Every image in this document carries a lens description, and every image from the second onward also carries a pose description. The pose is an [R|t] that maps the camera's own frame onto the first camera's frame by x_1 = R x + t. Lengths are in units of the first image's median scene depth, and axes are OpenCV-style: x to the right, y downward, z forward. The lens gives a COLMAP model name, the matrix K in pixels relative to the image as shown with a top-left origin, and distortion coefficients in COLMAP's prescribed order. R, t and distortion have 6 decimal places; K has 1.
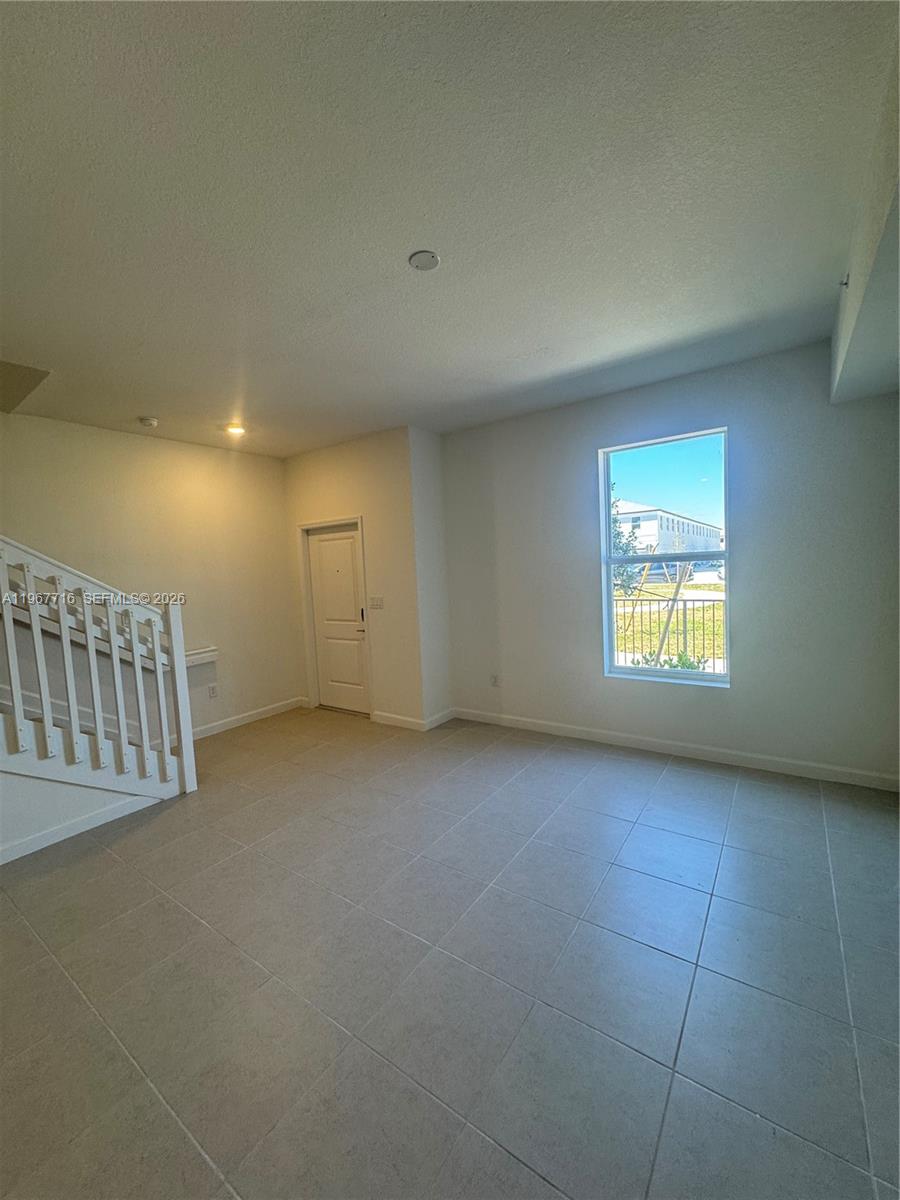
lens RADIAL K [[475.1, 0, 448.0], [0, 475.1, 603.8], [0, 0, 1]] dist [0.001057, -0.000031]
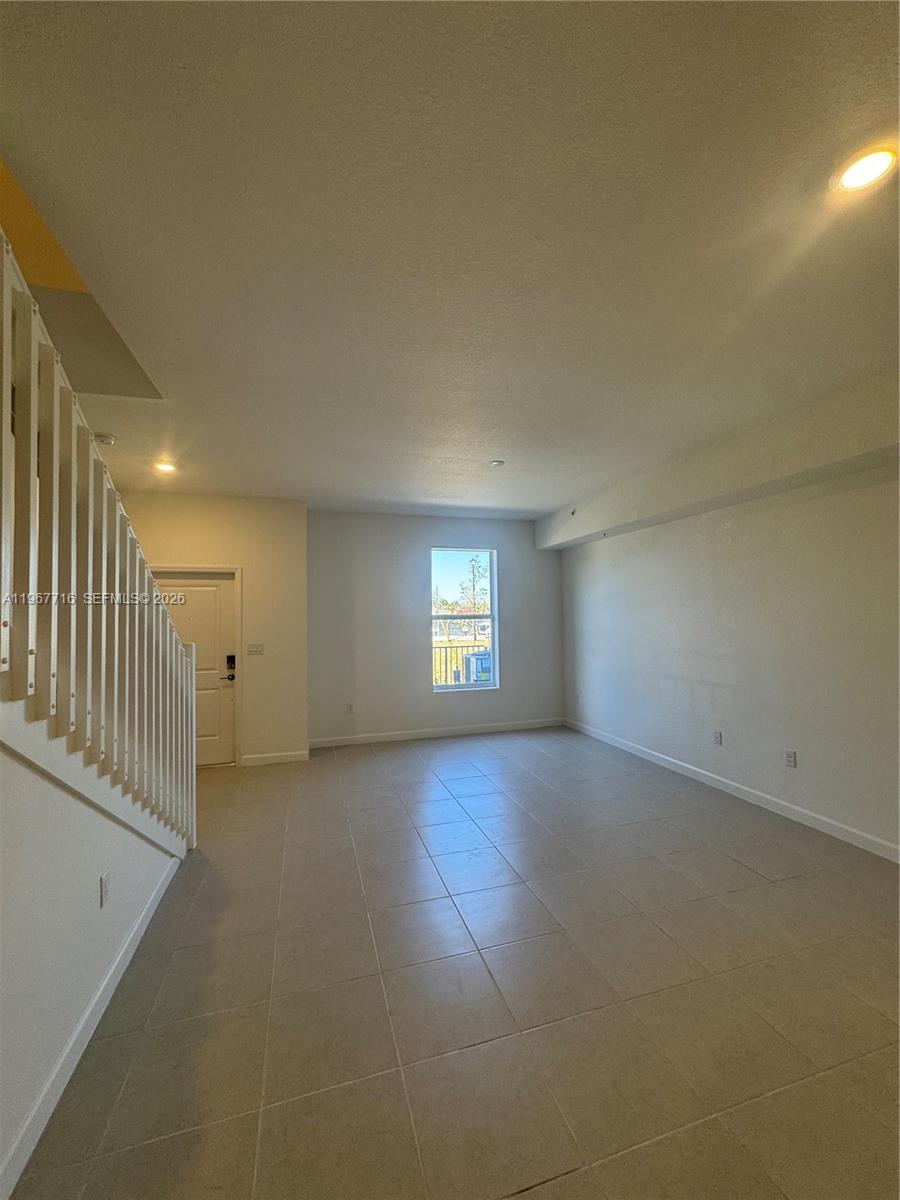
lens RADIAL K [[475.1, 0, 452.4], [0, 475.1, 600.4], [0, 0, 1]] dist [0.001057, -0.000031]
pose [[0.603068, 0.069133, 0.794688, -0.751237], [0.045597, 0.991621, -0.120868, 0.039442], [-0.796386, 0.109127, 0.594862, -0.002438]]
